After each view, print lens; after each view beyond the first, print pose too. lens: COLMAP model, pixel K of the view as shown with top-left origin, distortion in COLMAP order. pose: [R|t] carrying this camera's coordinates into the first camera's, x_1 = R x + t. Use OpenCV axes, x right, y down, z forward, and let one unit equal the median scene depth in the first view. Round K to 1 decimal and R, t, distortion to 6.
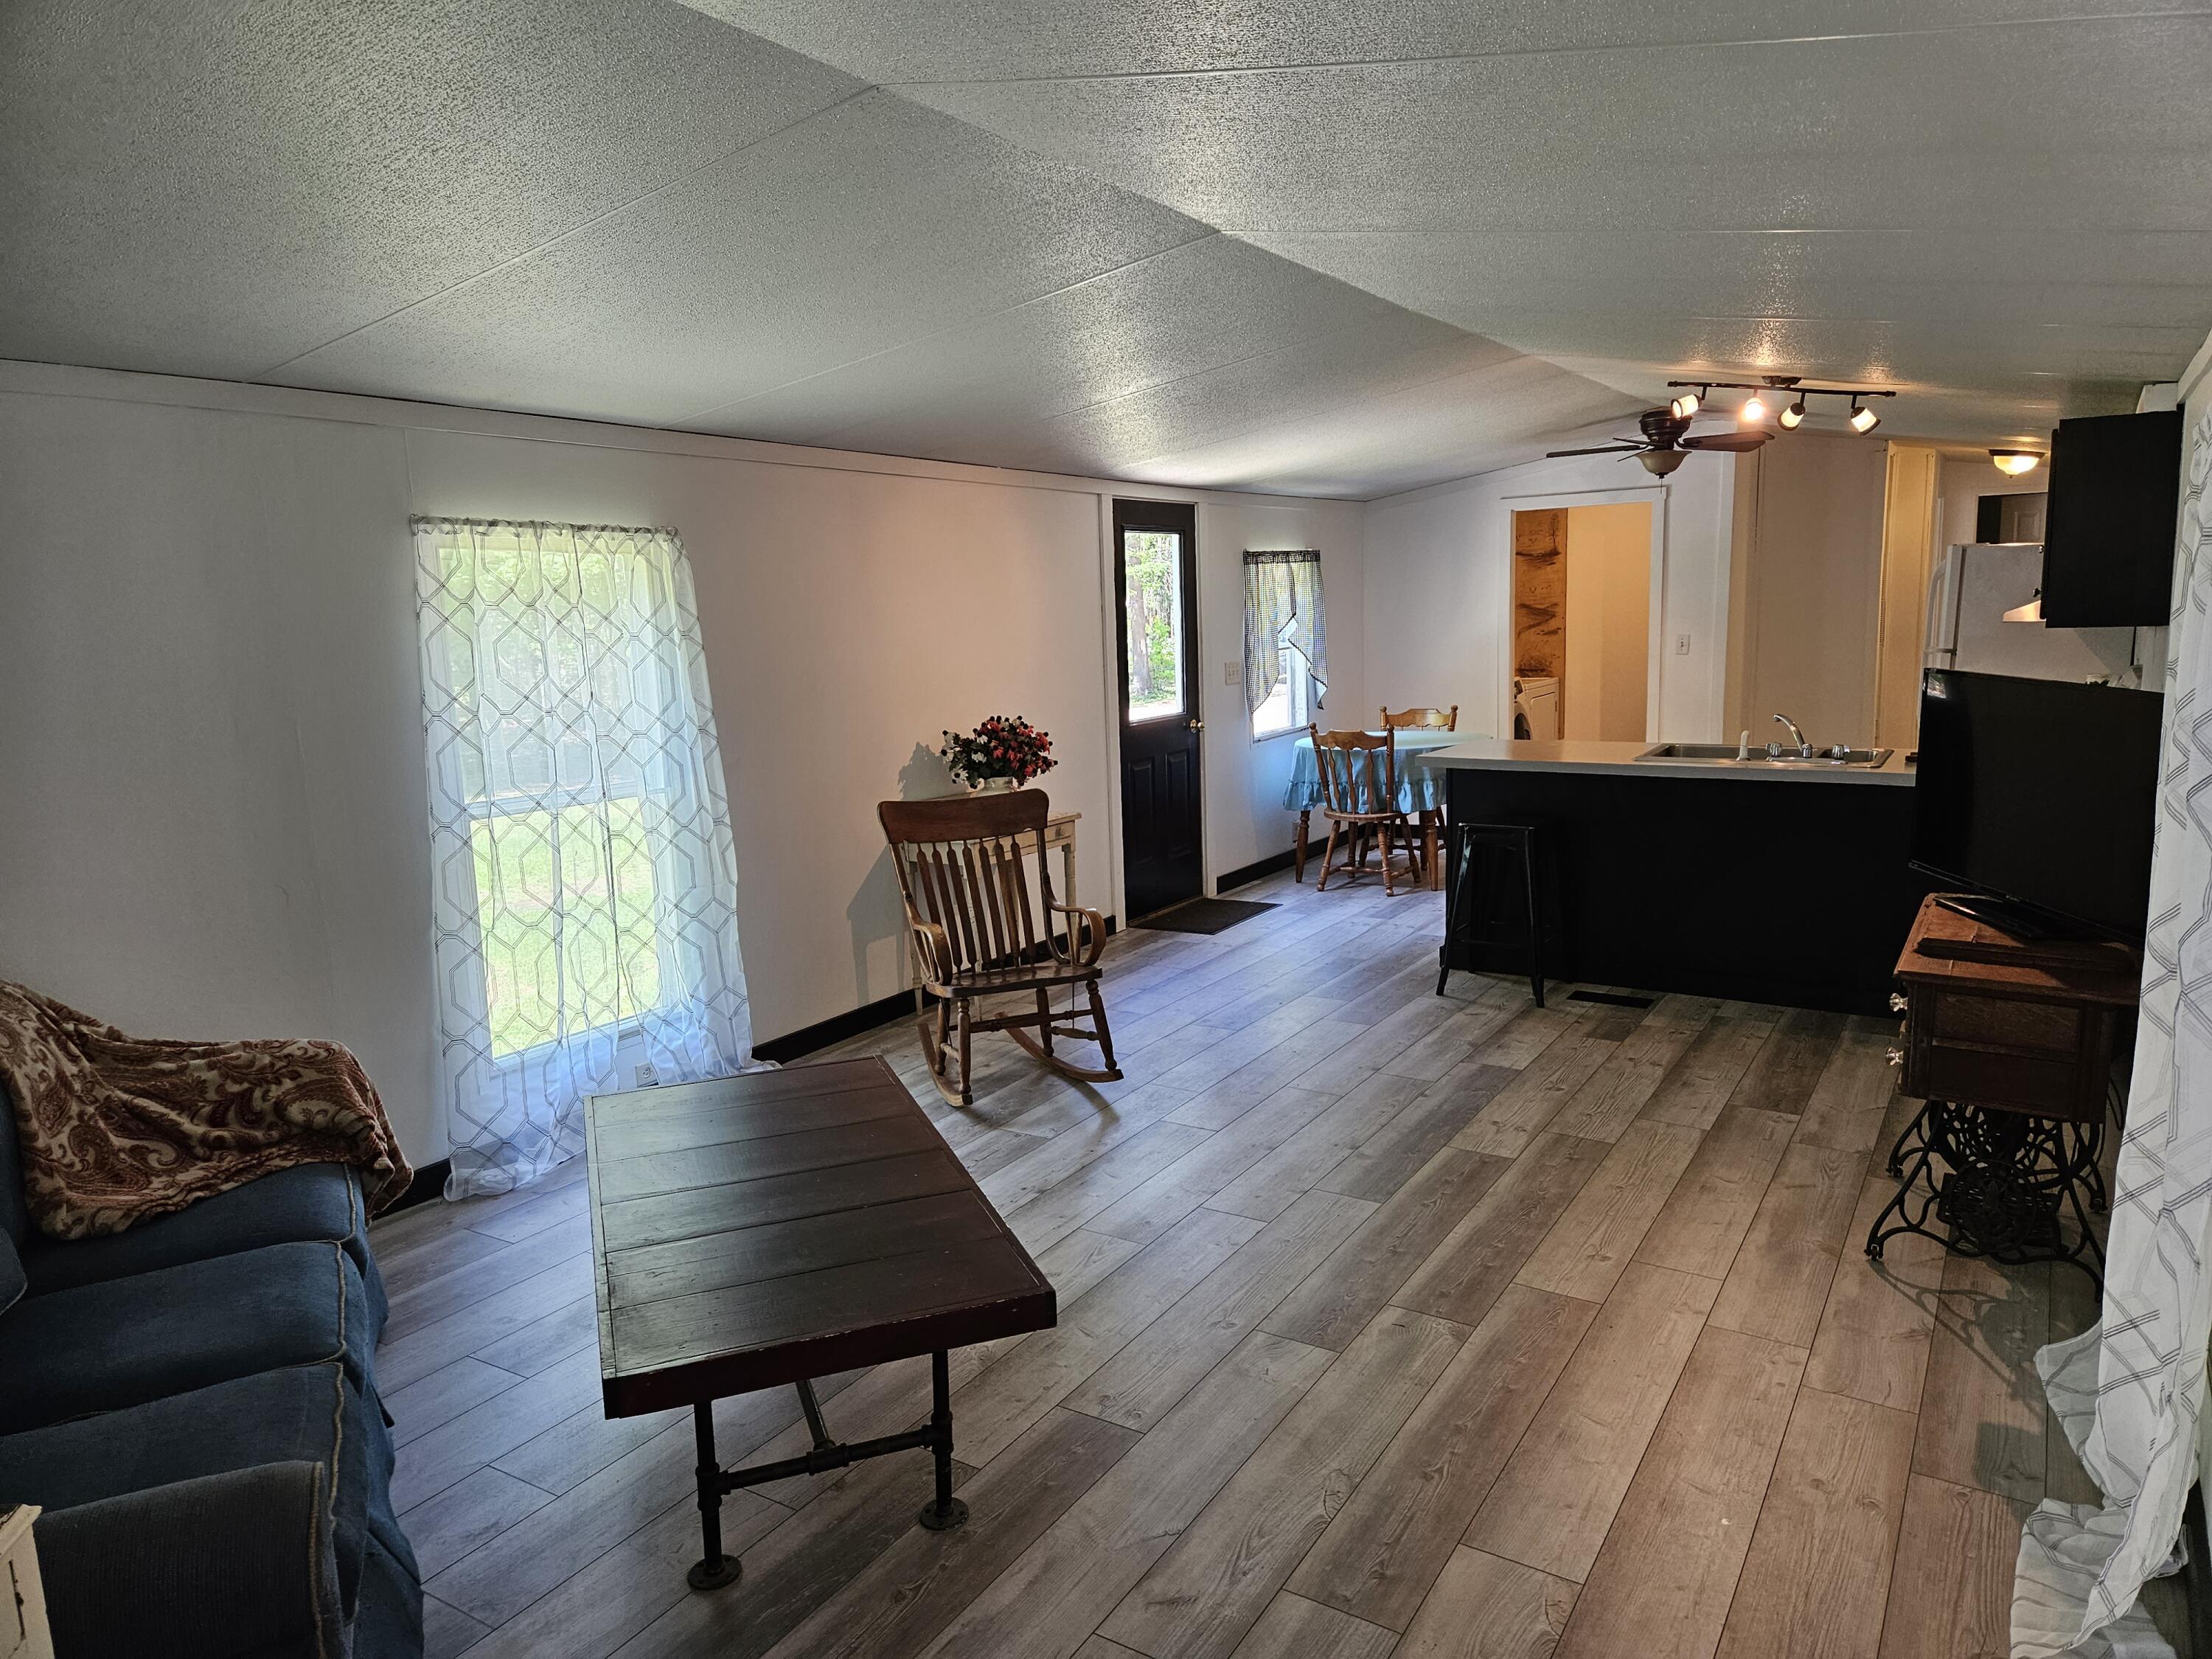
lens RADIAL K [[1472.8, 0, 1107.6], [0, 1472.8, 836.6], [0, 0, 1]] dist [0.083404, -0.068625]
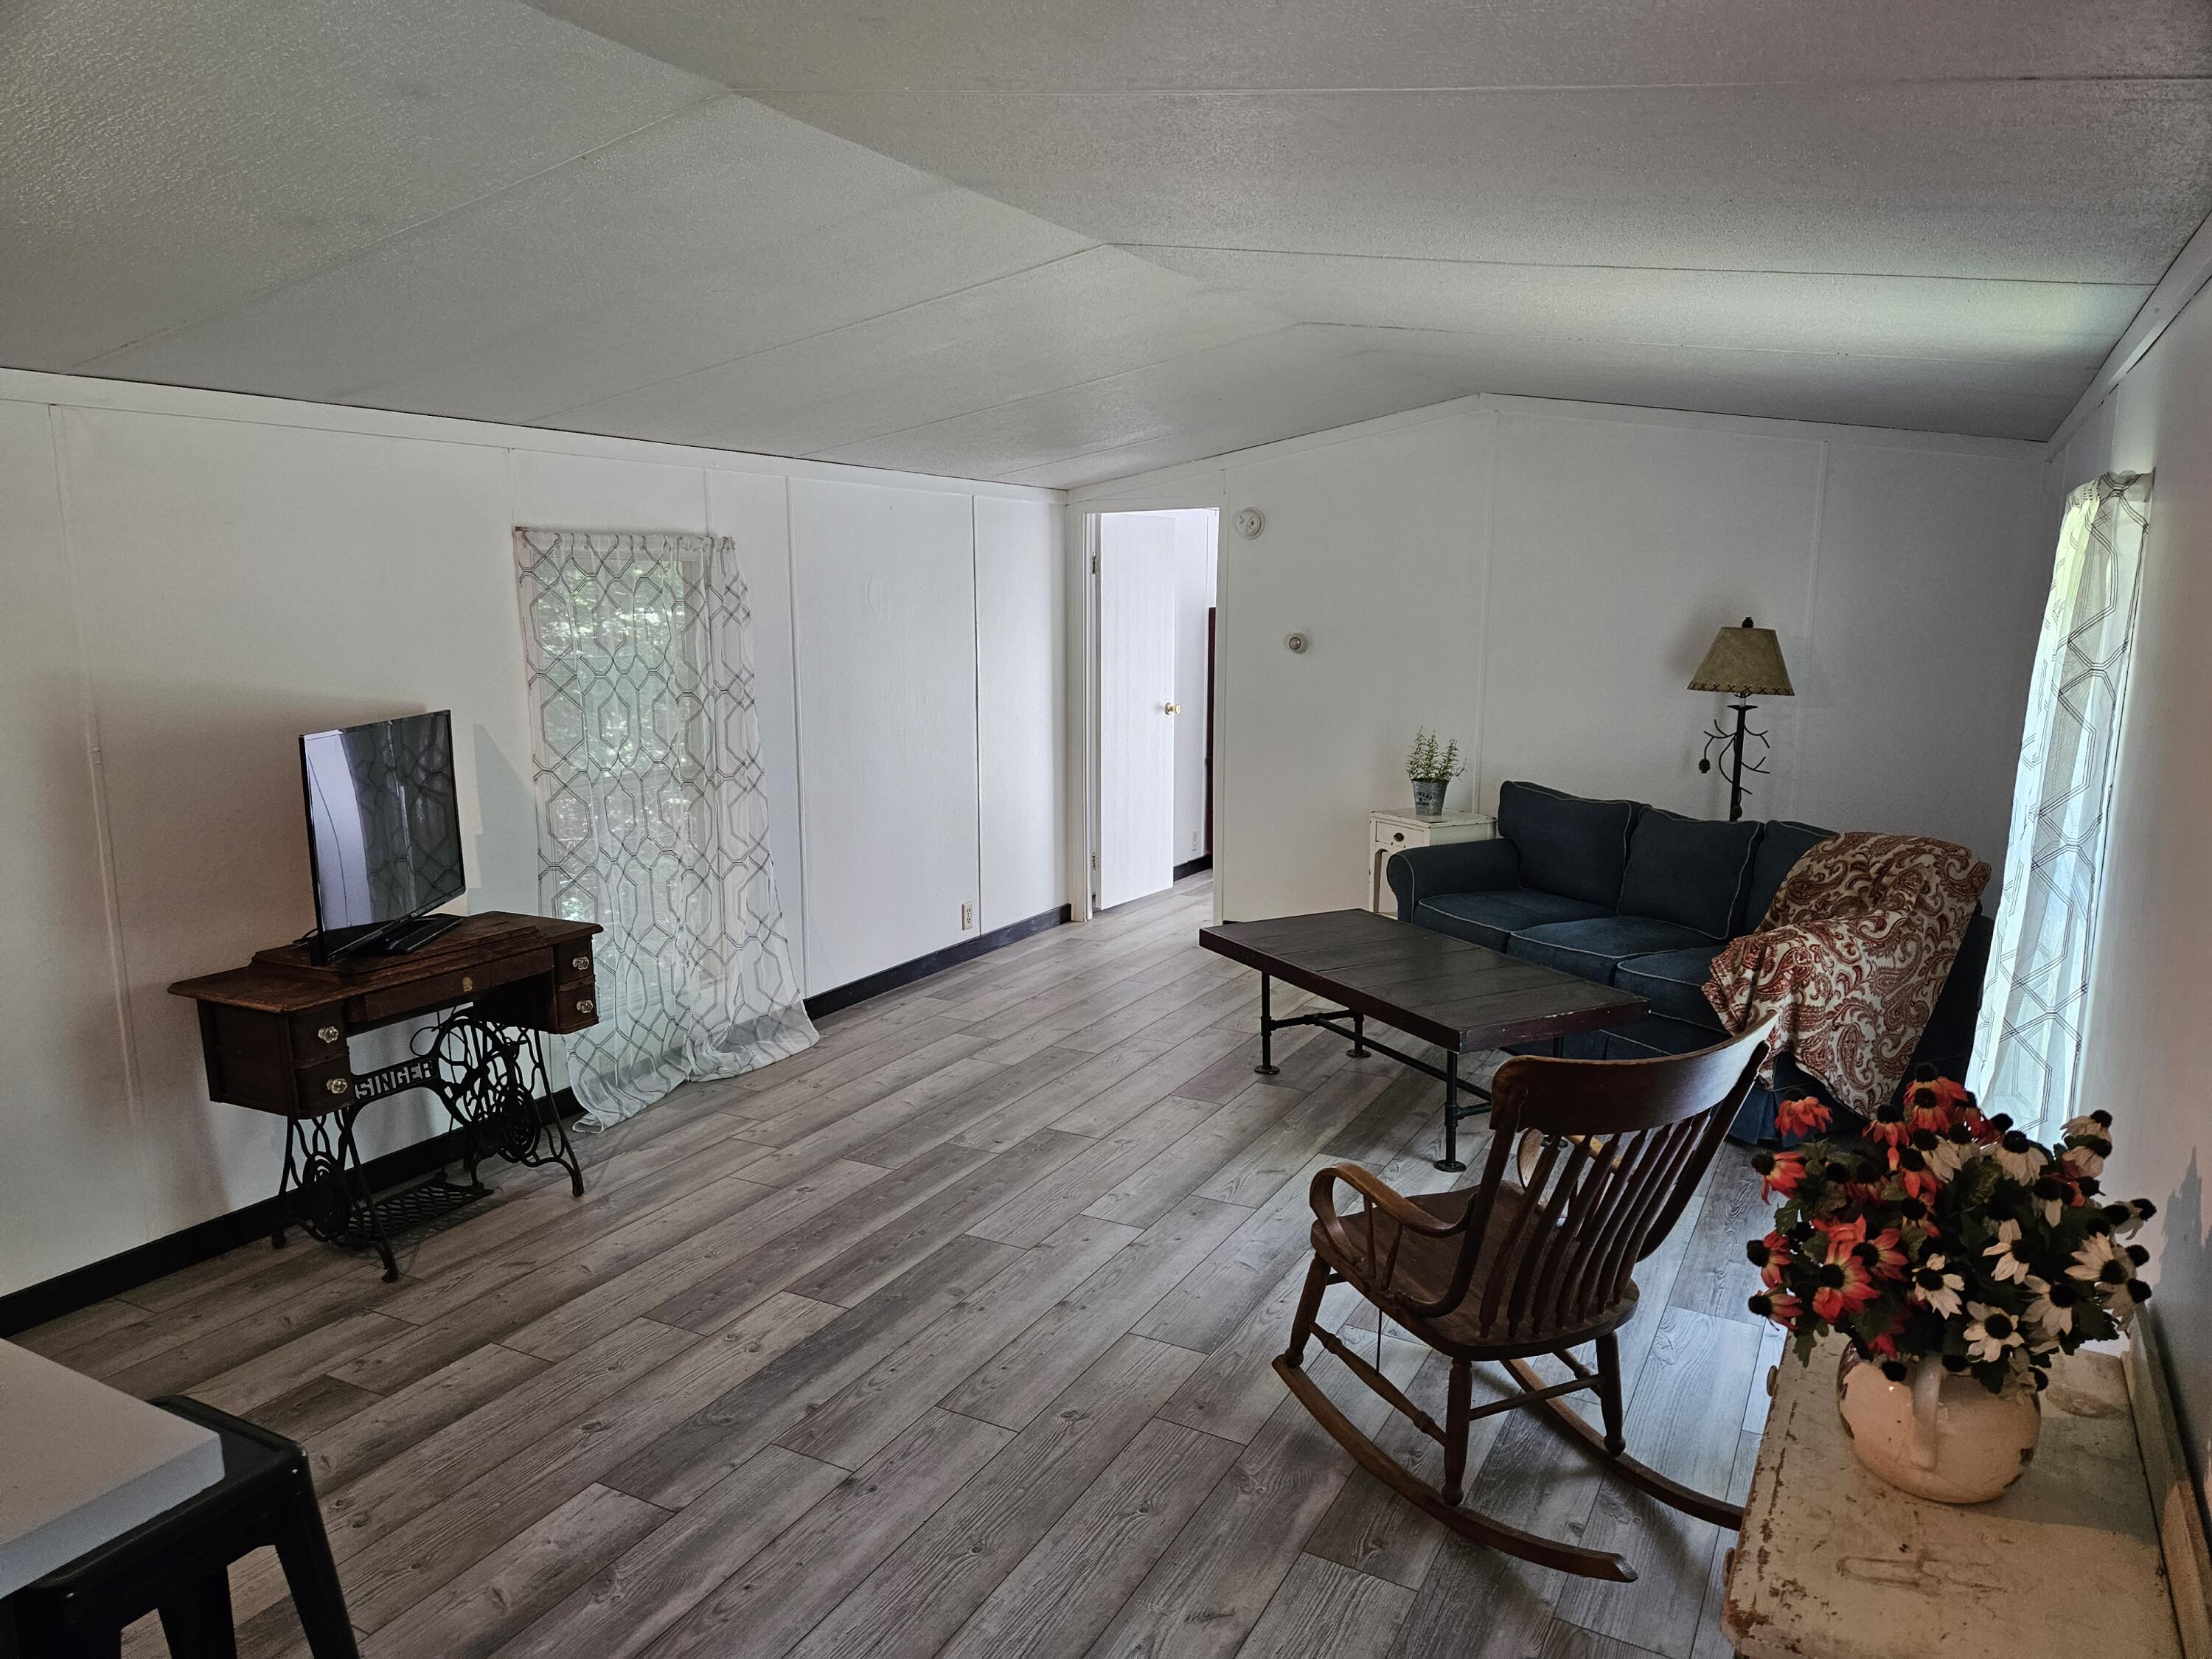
lens RADIAL K [[1472.8, 0, 1089.4], [0, 1472.8, 844.9], [0, 0, 1]] dist [0.083404, -0.068625]
pose [[-0.998199, 0.042674, -0.042151, 0.118581], [0.026556, 0.944527, 0.327358, -0.293526], [0.053783, 0.325649, -0.943960, 1.683062]]
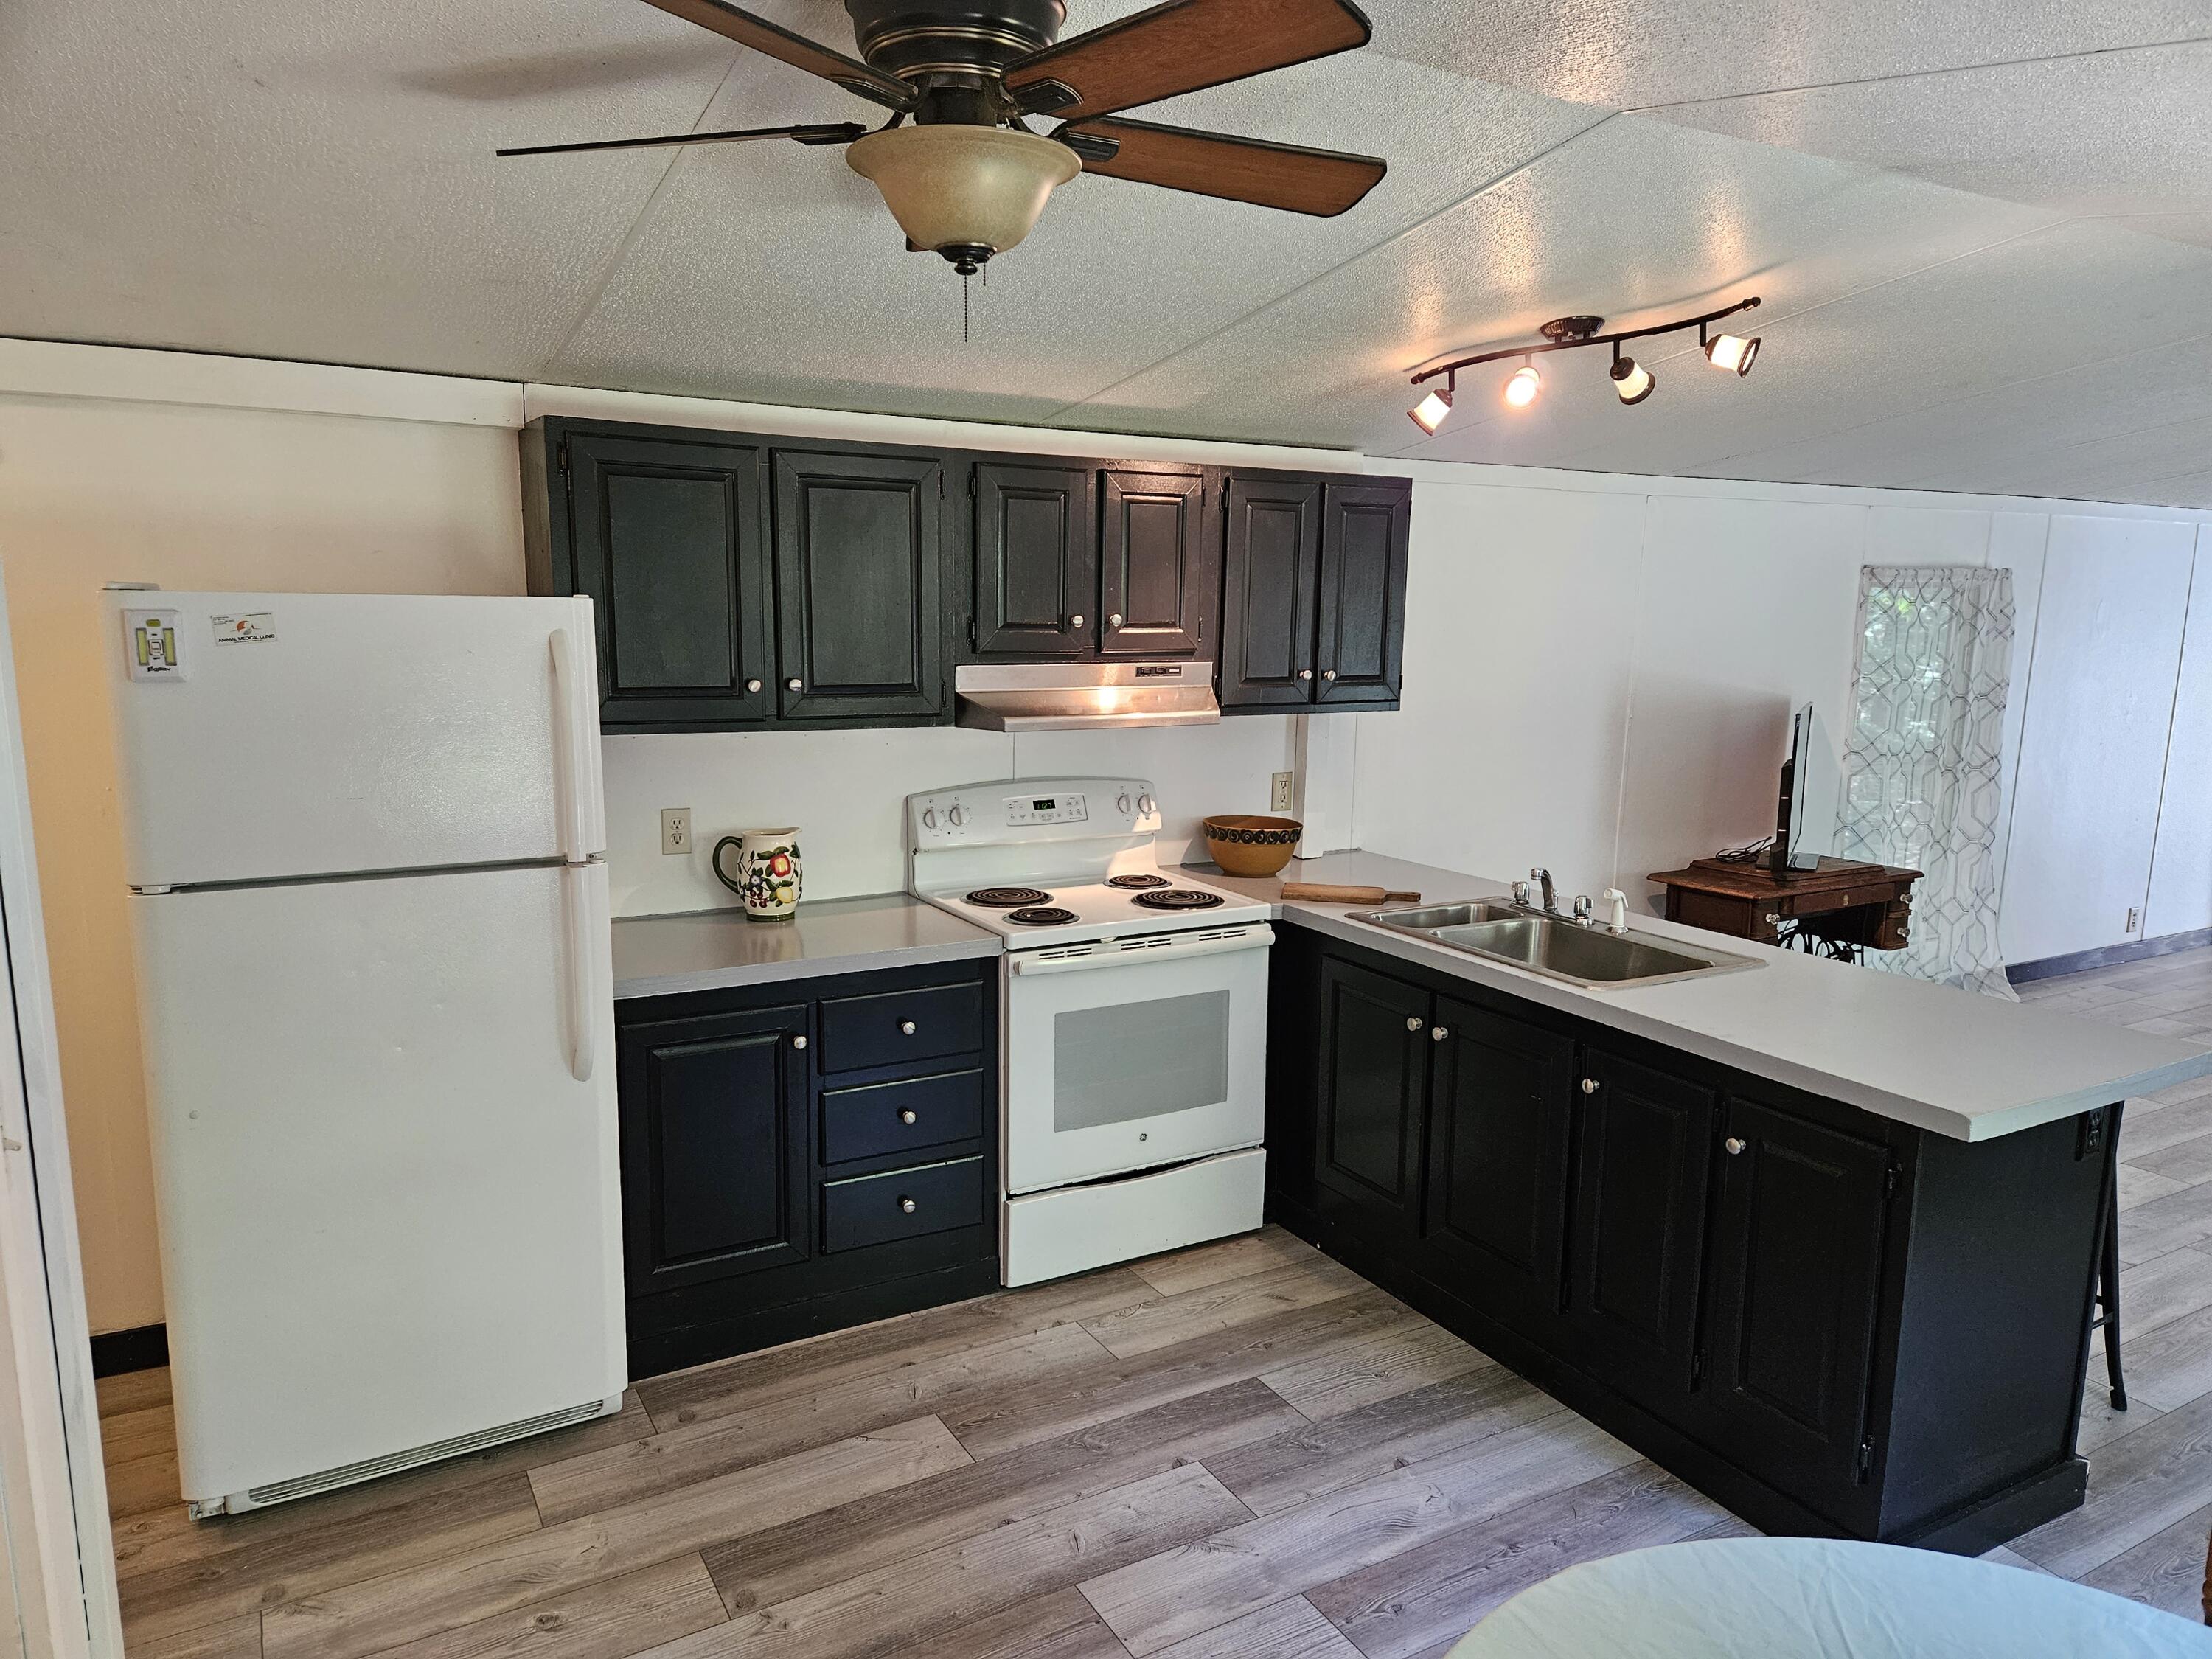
lens RADIAL K [[1472.8, 0, 1107.6], [0, 1472.8, 850.8], [0, 0, 1]] dist [0.083404, -0.068625]
pose [[-0.881470, -0.061269, 0.468248, 0.414690], [0.090835, 0.951035, 0.295436, -0.391609], [-0.463421, 0.302951, -0.832743, 2.145322]]
